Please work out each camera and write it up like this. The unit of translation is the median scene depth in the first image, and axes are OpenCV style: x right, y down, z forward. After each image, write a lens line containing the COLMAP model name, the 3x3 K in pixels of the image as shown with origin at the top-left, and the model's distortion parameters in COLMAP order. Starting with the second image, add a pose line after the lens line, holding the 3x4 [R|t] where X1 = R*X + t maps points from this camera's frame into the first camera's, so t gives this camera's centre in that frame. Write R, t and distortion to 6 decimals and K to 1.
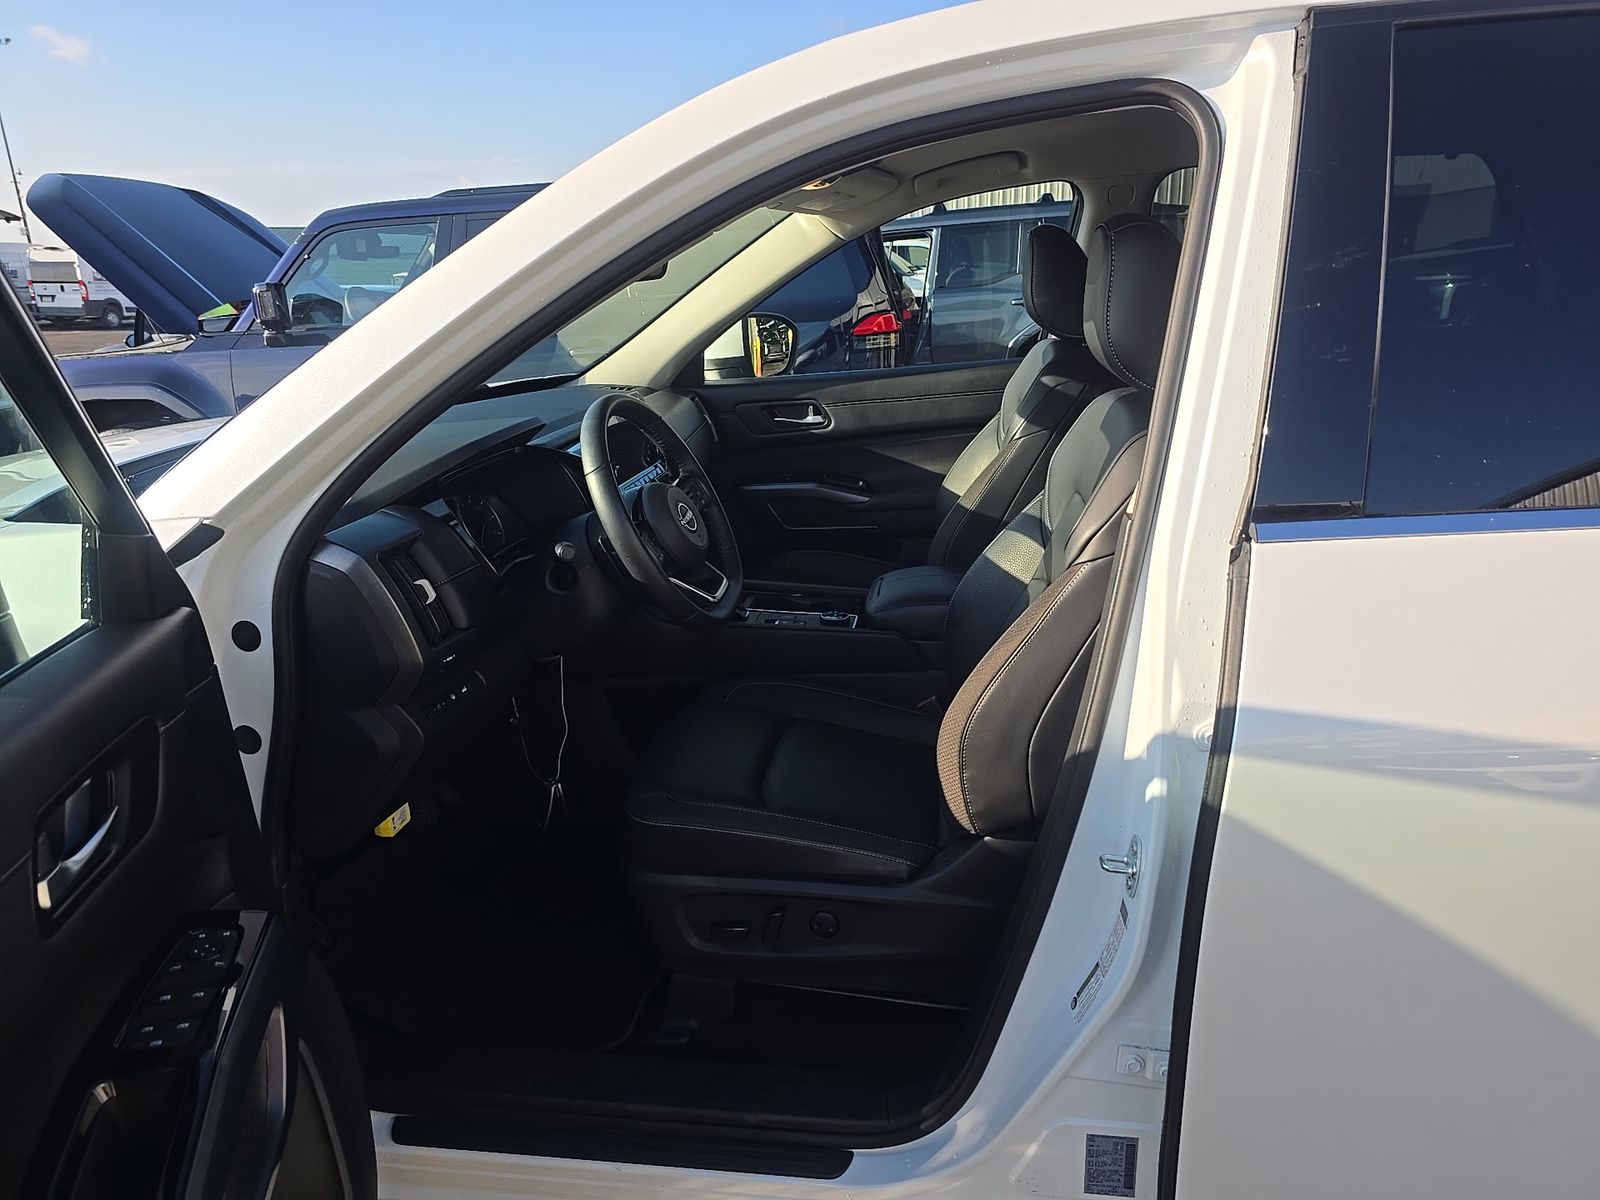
lens RADIAL K [[1057.8, 0, 820.5], [0, 1057.8, 564.6], [0, 0, 1]] dist [0.039705, -0.001237]
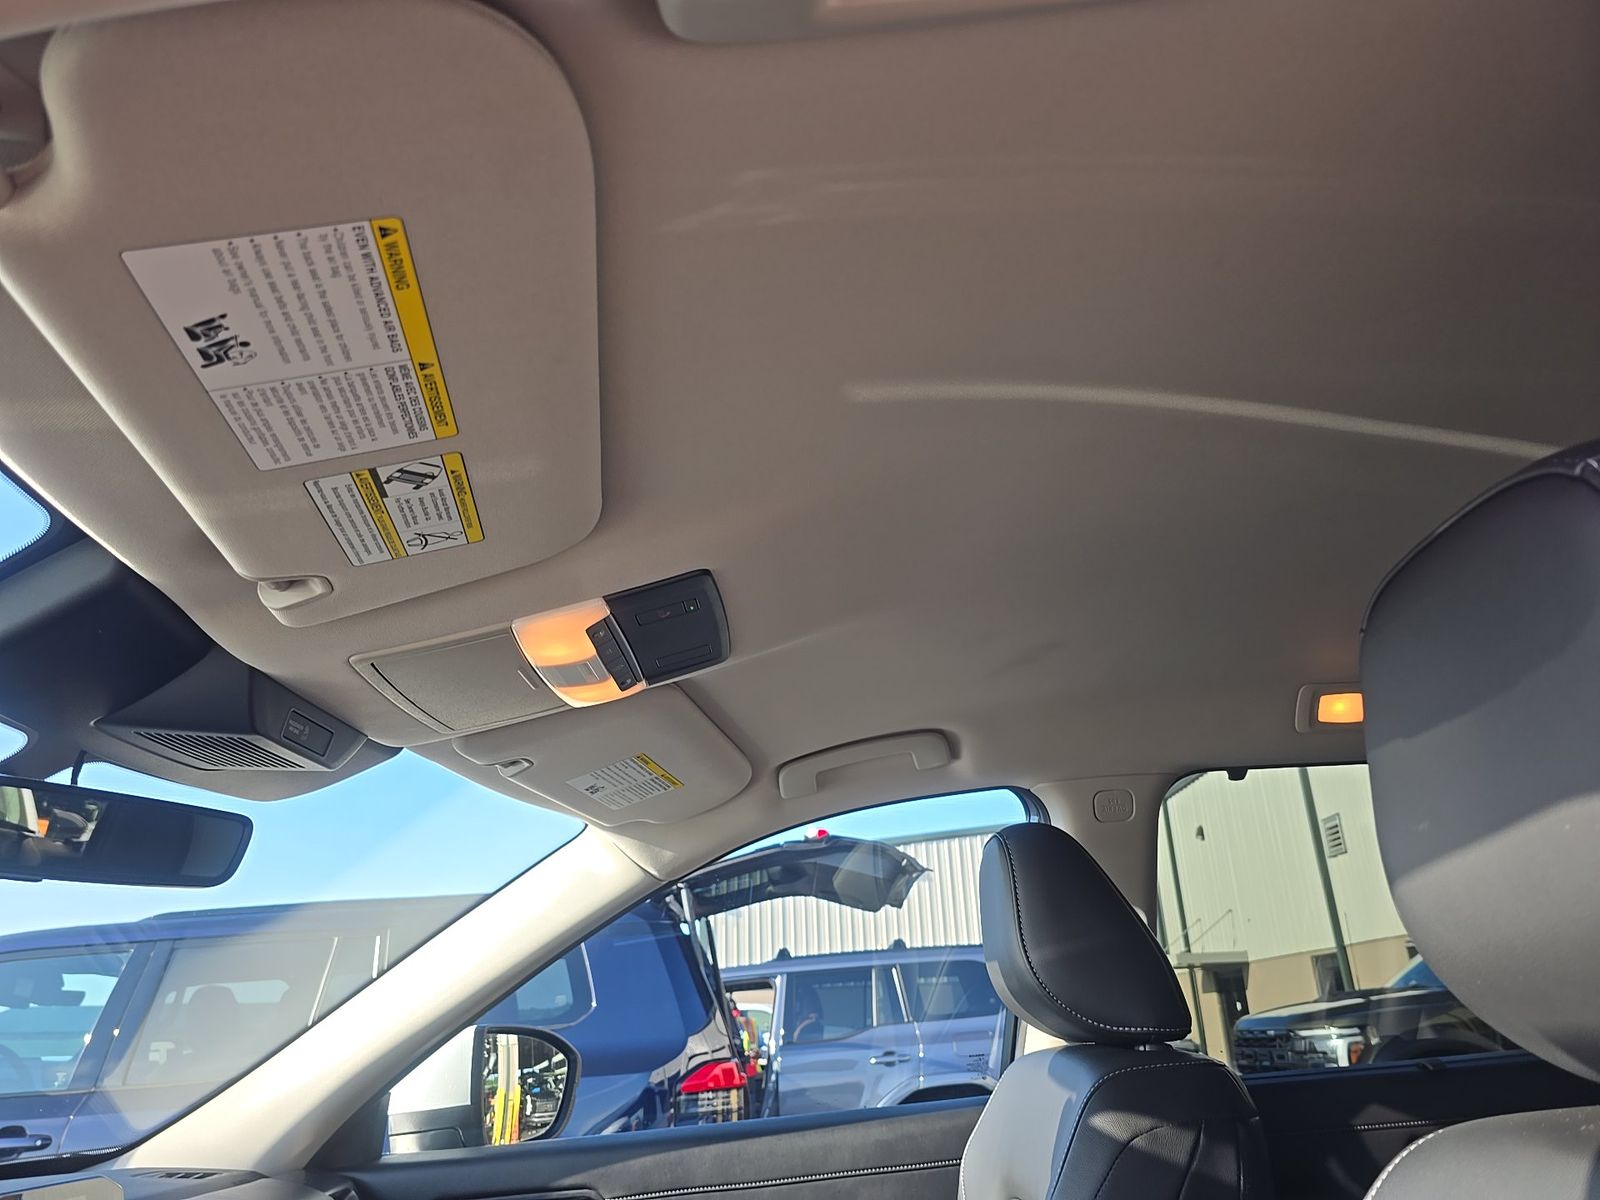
lens RADIAL K [[1086.1, 0, 800.0], [0, 1086.1, 600.0], [0, 0, 1]] dist [-0.022881, 0.041354]
pose [[0.992136, 0.040997, 0.118262, 0.009969], [0.039694, 0.793013, -0.607910, -0.028151], [-0.118706, 0.607823, 0.785149, 0.190557]]
